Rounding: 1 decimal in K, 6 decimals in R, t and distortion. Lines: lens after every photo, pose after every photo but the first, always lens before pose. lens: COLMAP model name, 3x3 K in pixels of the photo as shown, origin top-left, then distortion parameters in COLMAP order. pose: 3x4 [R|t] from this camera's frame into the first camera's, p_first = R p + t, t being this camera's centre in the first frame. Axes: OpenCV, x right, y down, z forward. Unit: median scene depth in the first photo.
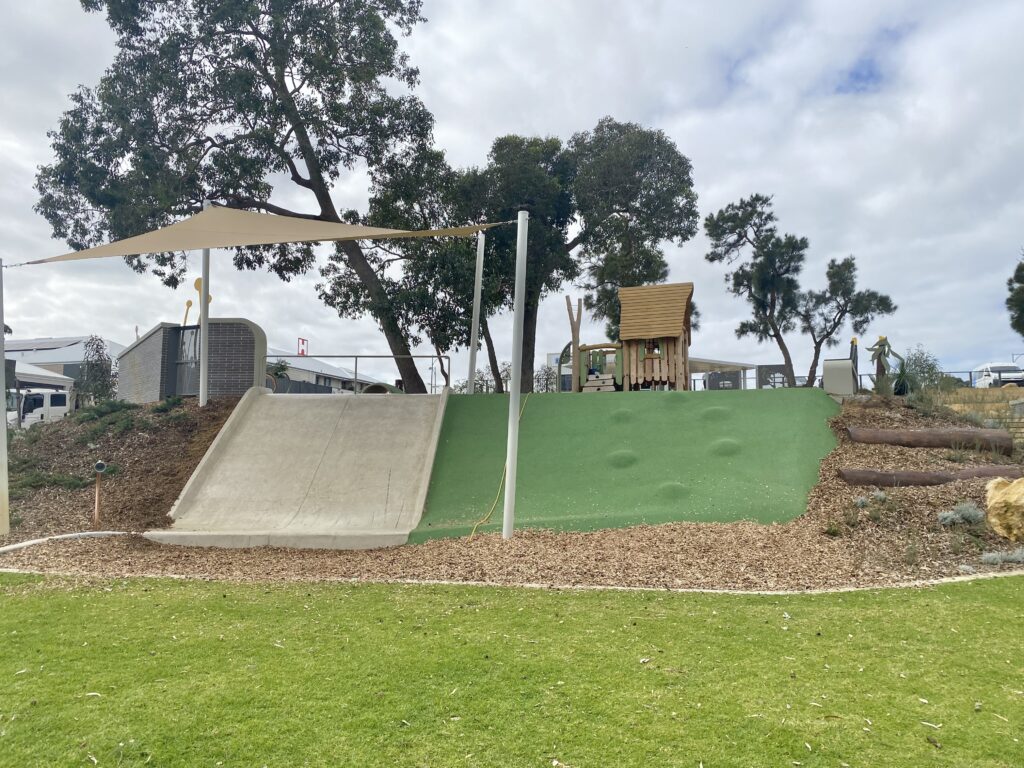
lens RADIAL K [[775.5, 0, 511.7], [0, 775.5, 382.4], [0, 0, 1]] dist [0.006710, -0.003101]
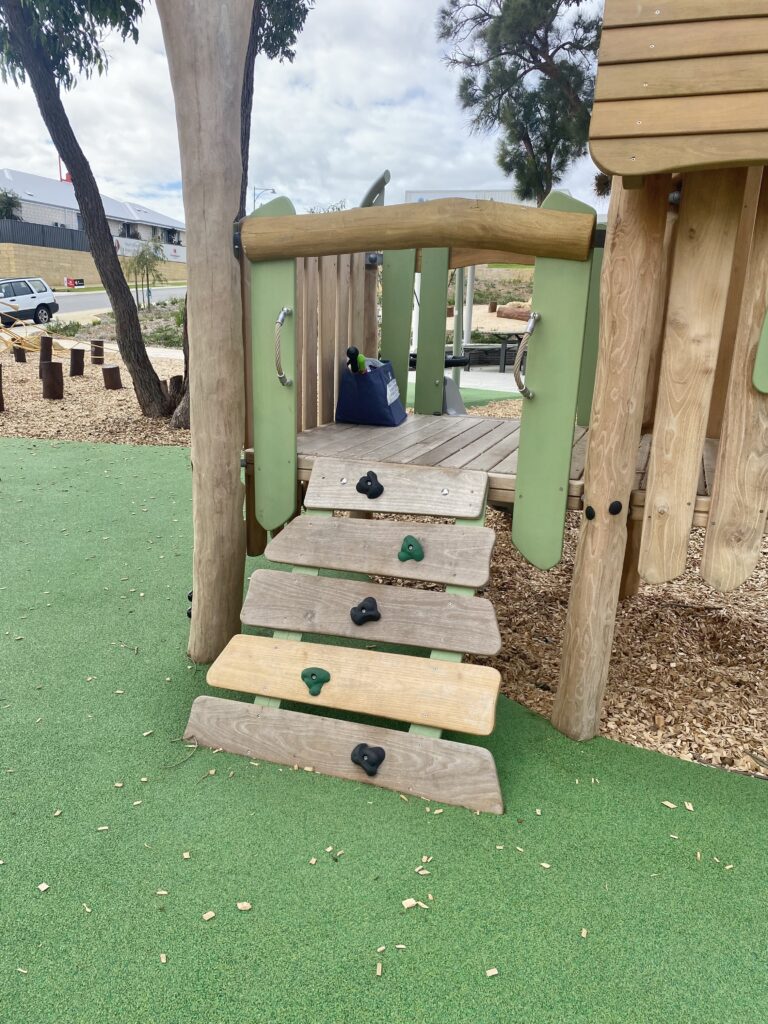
lens RADIAL K [[775.5, 0, 383.3], [0, 775.5, 517.5], [0, 0, 1]] dist [0.006710, -0.003101]
pose [[0.999661, 0.025454, -0.005538, 0.051661], [-0.021783, 0.933390, 0.358203, -0.021648], [0.014287, -0.357961, 0.933627, 0.401047]]
